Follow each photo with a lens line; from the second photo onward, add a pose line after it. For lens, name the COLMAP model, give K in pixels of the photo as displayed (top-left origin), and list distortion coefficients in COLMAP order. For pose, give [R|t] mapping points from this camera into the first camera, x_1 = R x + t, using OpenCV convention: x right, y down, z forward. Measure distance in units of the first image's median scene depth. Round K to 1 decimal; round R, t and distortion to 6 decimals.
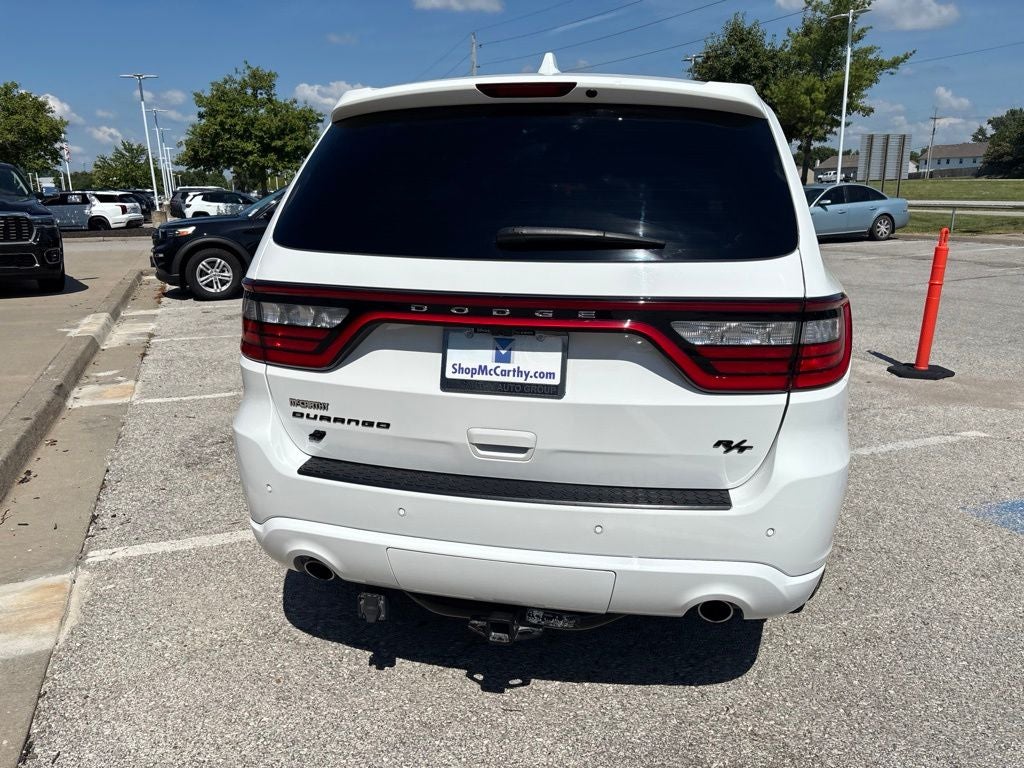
lens RADIAL K [[776.8, 0, 509.7], [0, 776.8, 382.1], [0, 0, 1]] dist [0.054052, -0.073631]
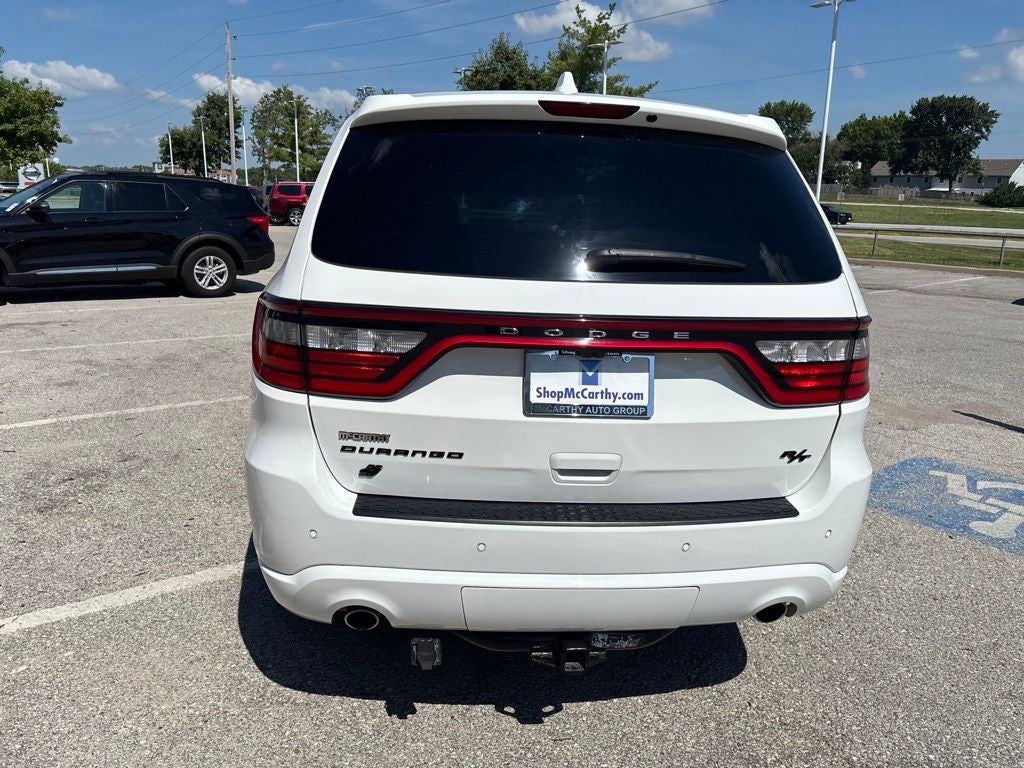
lens RADIAL K [[777.1, 0, 510.0], [0, 777.1, 368.1], [0, 0, 1]] dist [0.046518, -0.058119]
pose [[0.954695, -0.028037, 0.296263, -0.360355], [0.034556, 0.999262, -0.016790, -0.030244], [-0.295573, 0.026267, 0.954959, 0.083054]]
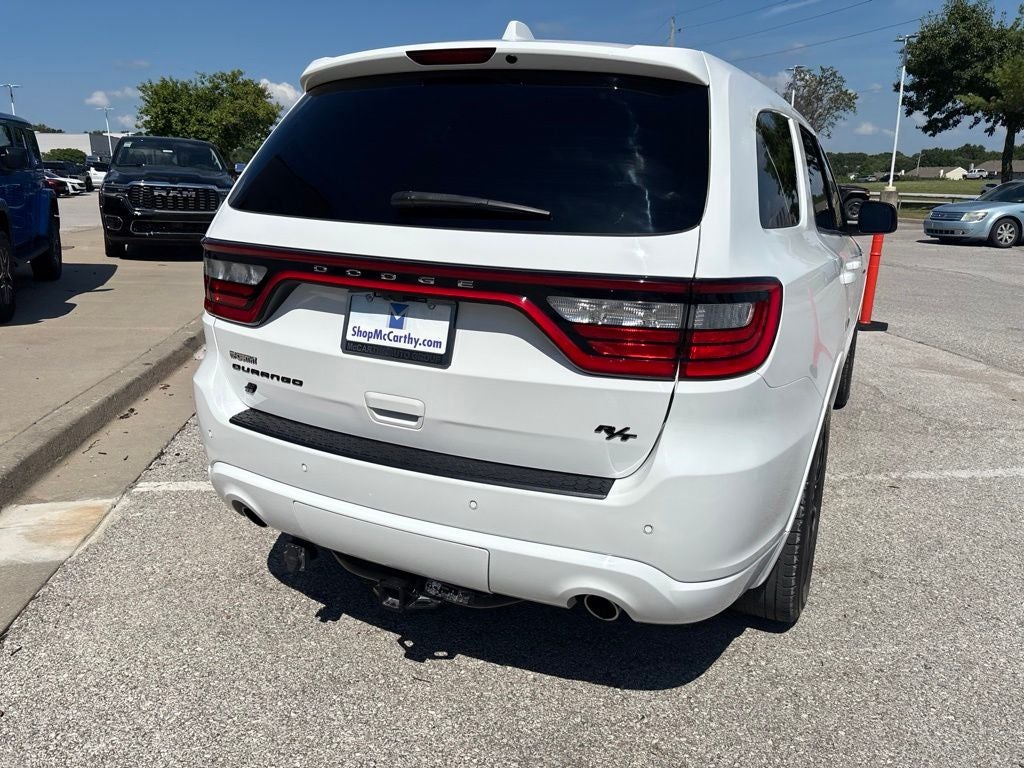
lens RADIAL K [[777.1, 0, 510.0], [0, 777.1, 368.1], [0, 0, 1]] dist [0.046518, -0.058119]
pose [[0.971019, 0.078342, -0.225800, 0.331309], [-0.078525, 0.996879, 0.008184, 0.005810], [0.225736, 0.009785, 0.974139, 0.052537]]
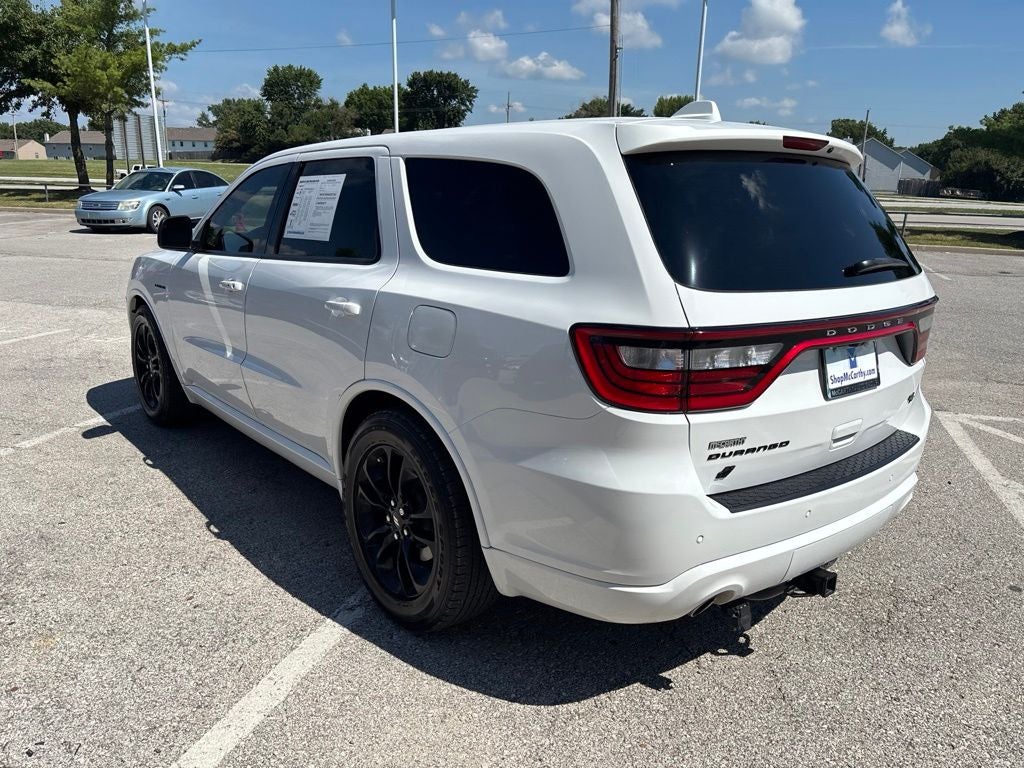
lens RADIAL K [[769.1, 0, 512.0], [0, 769.1, 384.0], [0, 0, 1]] dist [0.041105, -0.042975]
pose [[0.638316, -0.178513, 0.748790, -1.161555], [0.156455, 0.982522, 0.100862, -0.189308], [-0.753707, 0.052770, 0.655089, 0.551904]]
